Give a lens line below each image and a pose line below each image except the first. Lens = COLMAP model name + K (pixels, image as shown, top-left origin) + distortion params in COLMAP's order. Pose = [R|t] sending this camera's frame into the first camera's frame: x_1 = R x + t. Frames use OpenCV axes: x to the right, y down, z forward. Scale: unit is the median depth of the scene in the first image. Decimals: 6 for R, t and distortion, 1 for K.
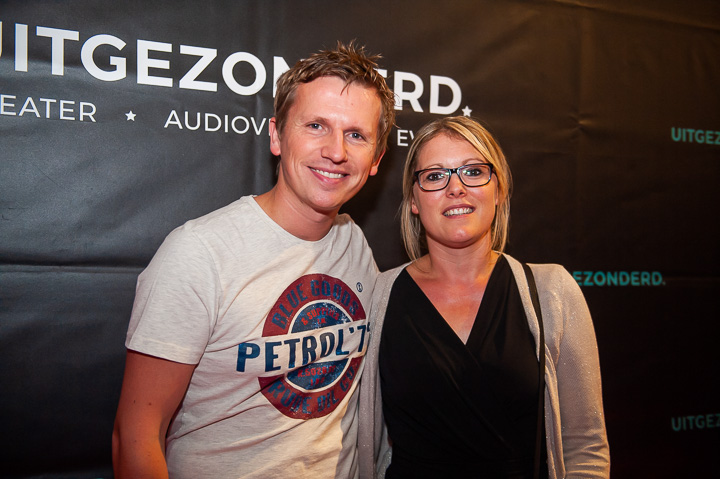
lens RADIAL K [[782.6, 0, 361.4], [0, 782.6, 247.1], [0, 0, 1]] dist [0.065653, 0.000000]
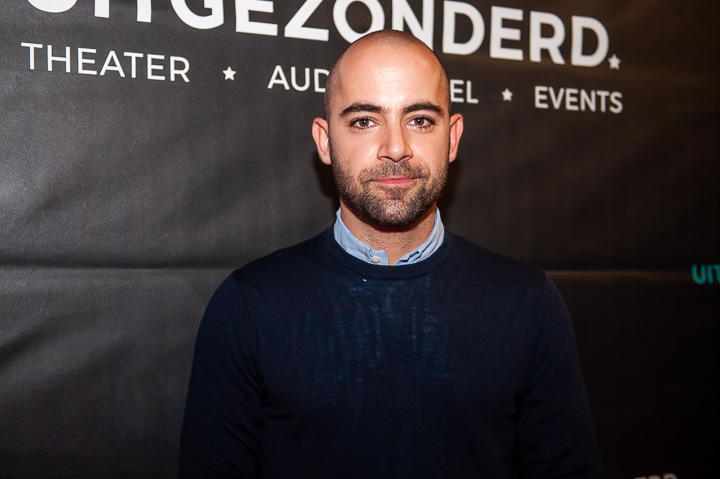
lens RADIAL K [[1103.5, 0, 362.5], [0, 1103.5, 236.3], [0, 0, 1]] dist [0.123968, 0.000000]
pose [[0.995705, -0.015387, 0.091295, -0.254114], [0.015214, 0.999881, 0.002592, -0.007321], [-0.091324, -0.001192, 0.995821, -0.092081]]
